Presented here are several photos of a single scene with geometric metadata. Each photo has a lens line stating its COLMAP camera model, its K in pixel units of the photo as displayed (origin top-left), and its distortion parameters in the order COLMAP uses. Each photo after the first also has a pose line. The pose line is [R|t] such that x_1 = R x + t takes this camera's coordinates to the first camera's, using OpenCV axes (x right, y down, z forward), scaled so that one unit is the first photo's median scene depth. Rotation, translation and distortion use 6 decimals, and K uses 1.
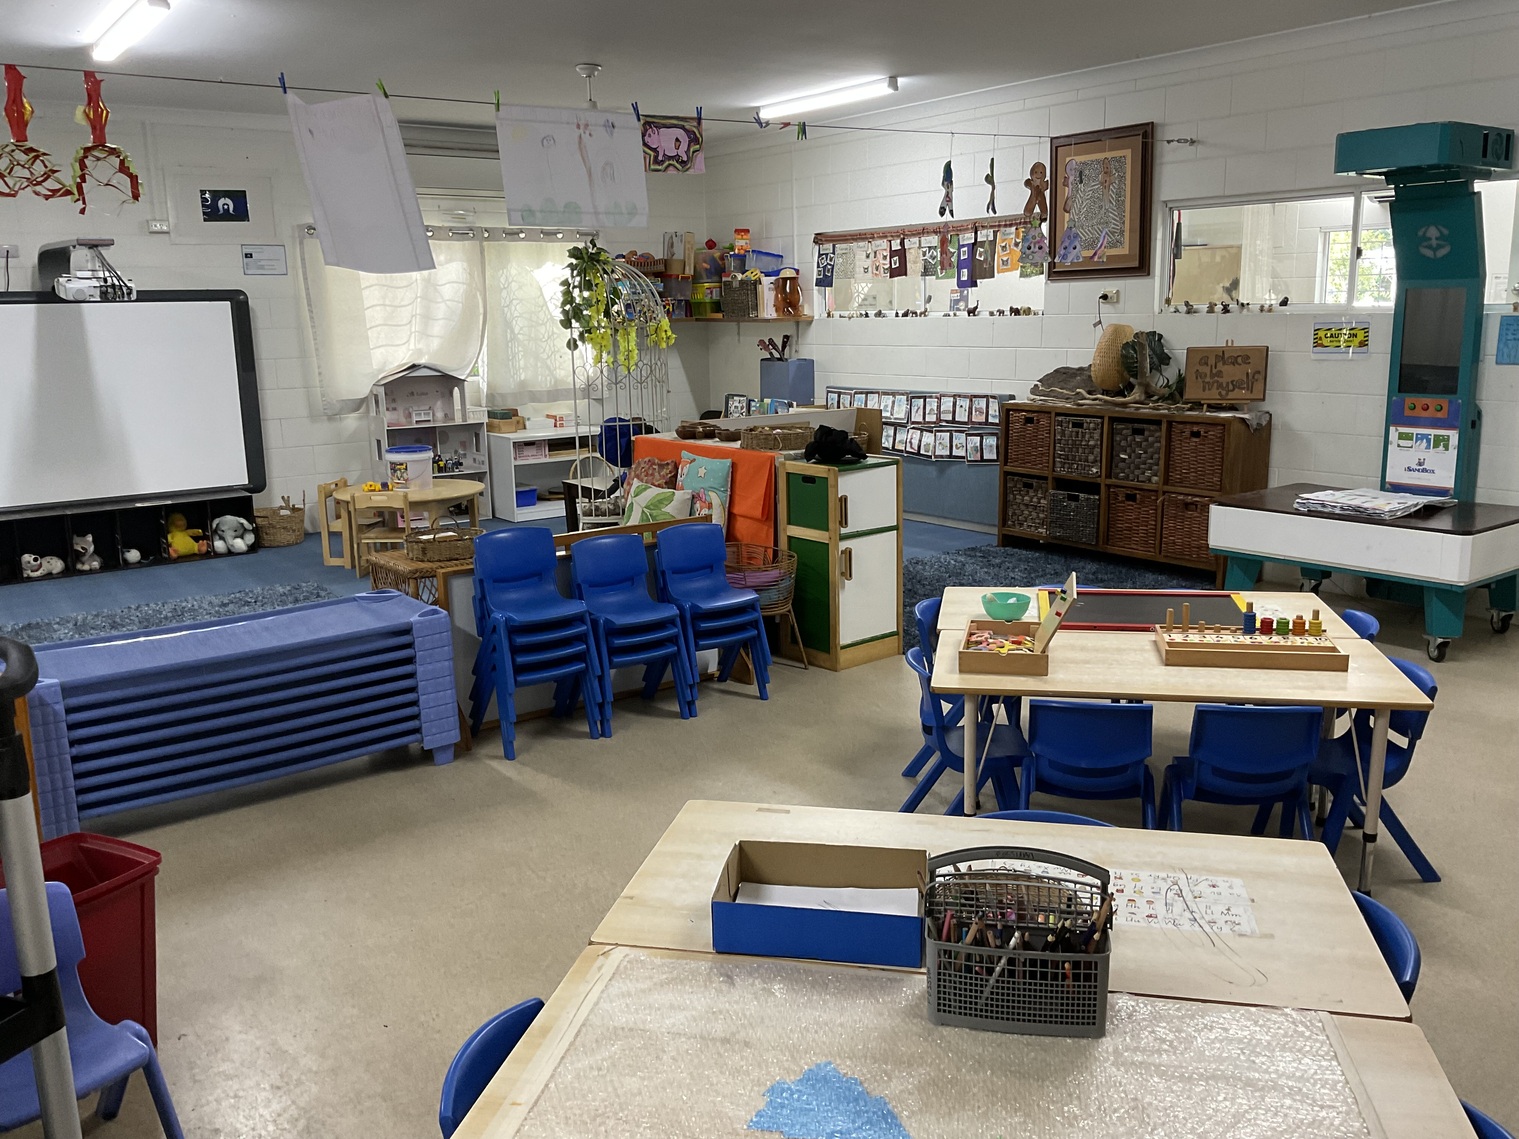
lens RADIAL K [[1256.7, 0, 765.1], [0, 1256.7, 565.7], [0, 0, 1]] dist [0.075579, -0.145480]
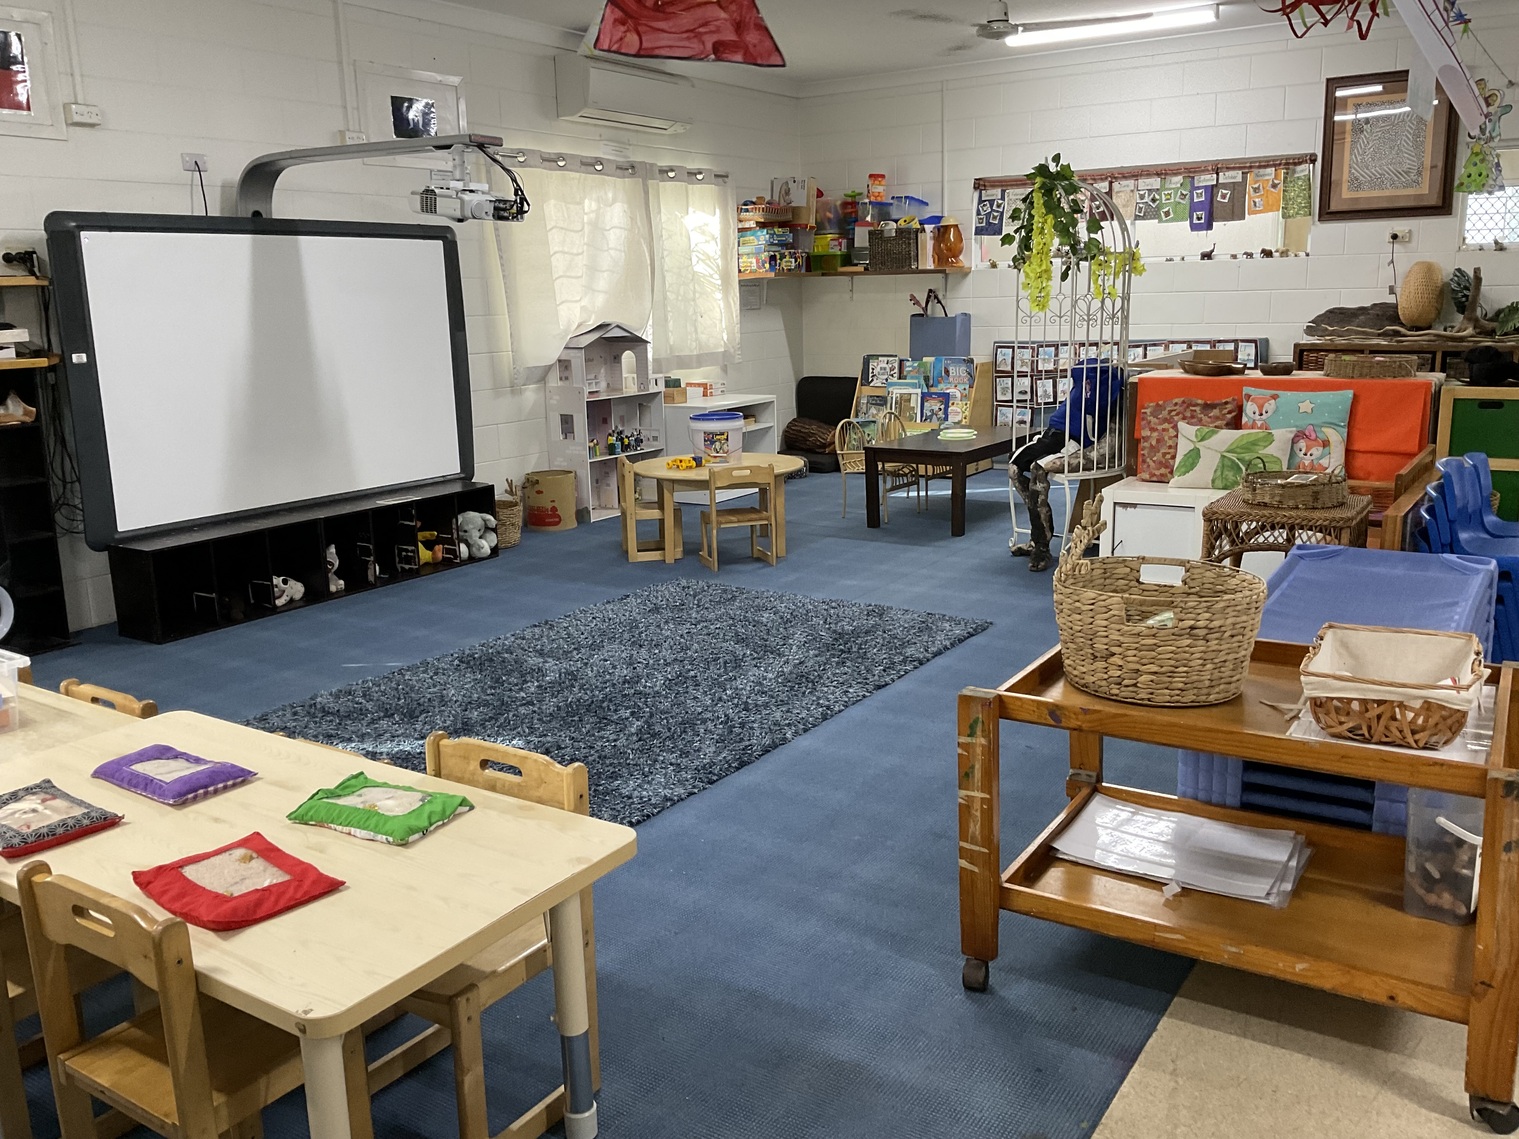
lens RADIAL K [[1256.7, 0, 743.8], [0, 1256.7, 568.5], [0, 0, 1]] dist [0.075579, -0.145480]
pose [[0.939437, -0.078699, 0.333564, -0.522886], [0.077359, 0.996853, 0.017320, -0.004432], [-0.333877, 0.009533, 0.942568, 0.196757]]
